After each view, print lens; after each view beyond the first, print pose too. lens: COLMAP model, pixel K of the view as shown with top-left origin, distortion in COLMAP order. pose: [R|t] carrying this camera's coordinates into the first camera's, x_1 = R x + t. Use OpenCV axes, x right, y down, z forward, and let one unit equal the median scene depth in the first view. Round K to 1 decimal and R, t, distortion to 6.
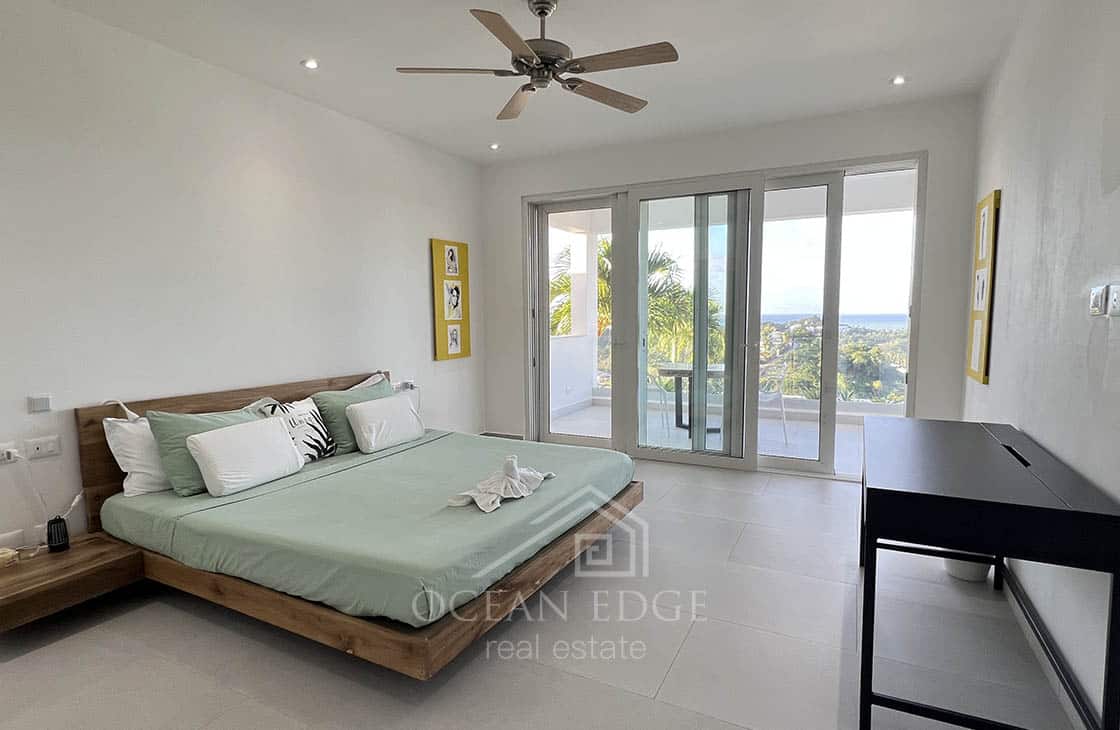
lens RADIAL K [[574.0, 0, 560.0], [0, 574.0, 365.0], [0, 0, 1]] dist [-0.000943, 0.000310]
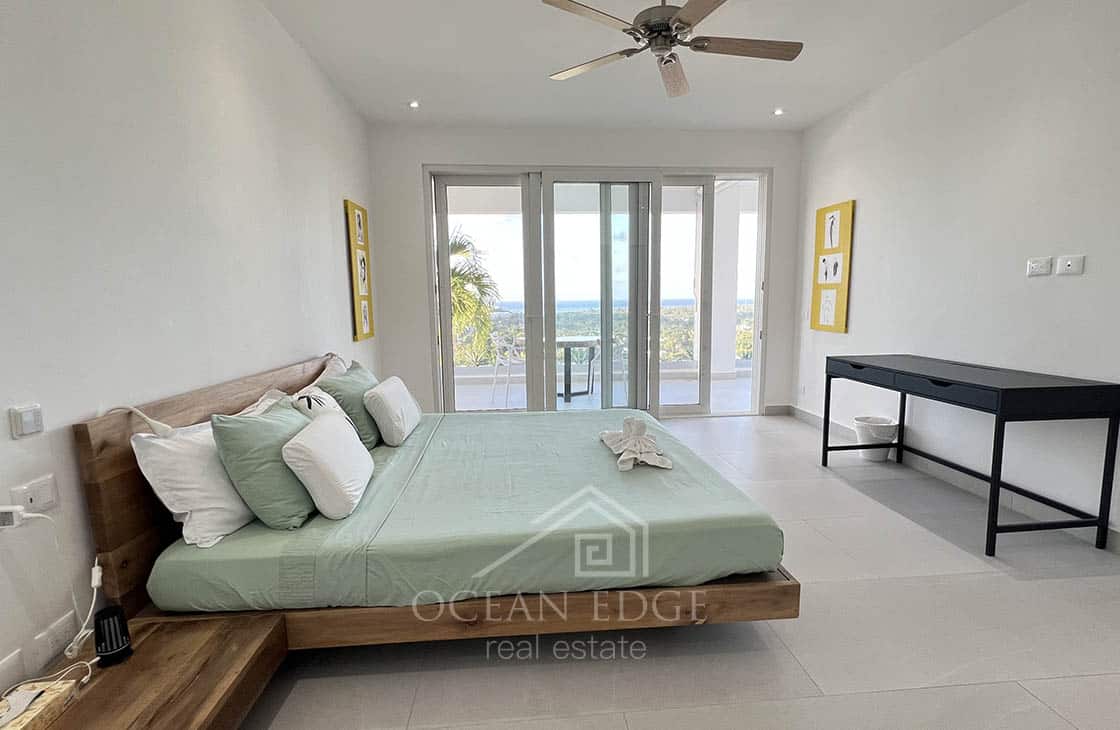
lens RADIAL K [[530.1, 0, 560.0], [0, 530.1, 365.0], [0, 0, 1]] dist [0.001830, 0.000064]
pose [[0.845766, -0.070062, 0.528935, -0.534218], [0.054809, 0.997505, 0.044487, 0.013695], [-0.530732, -0.008635, 0.847496, 0.206803]]
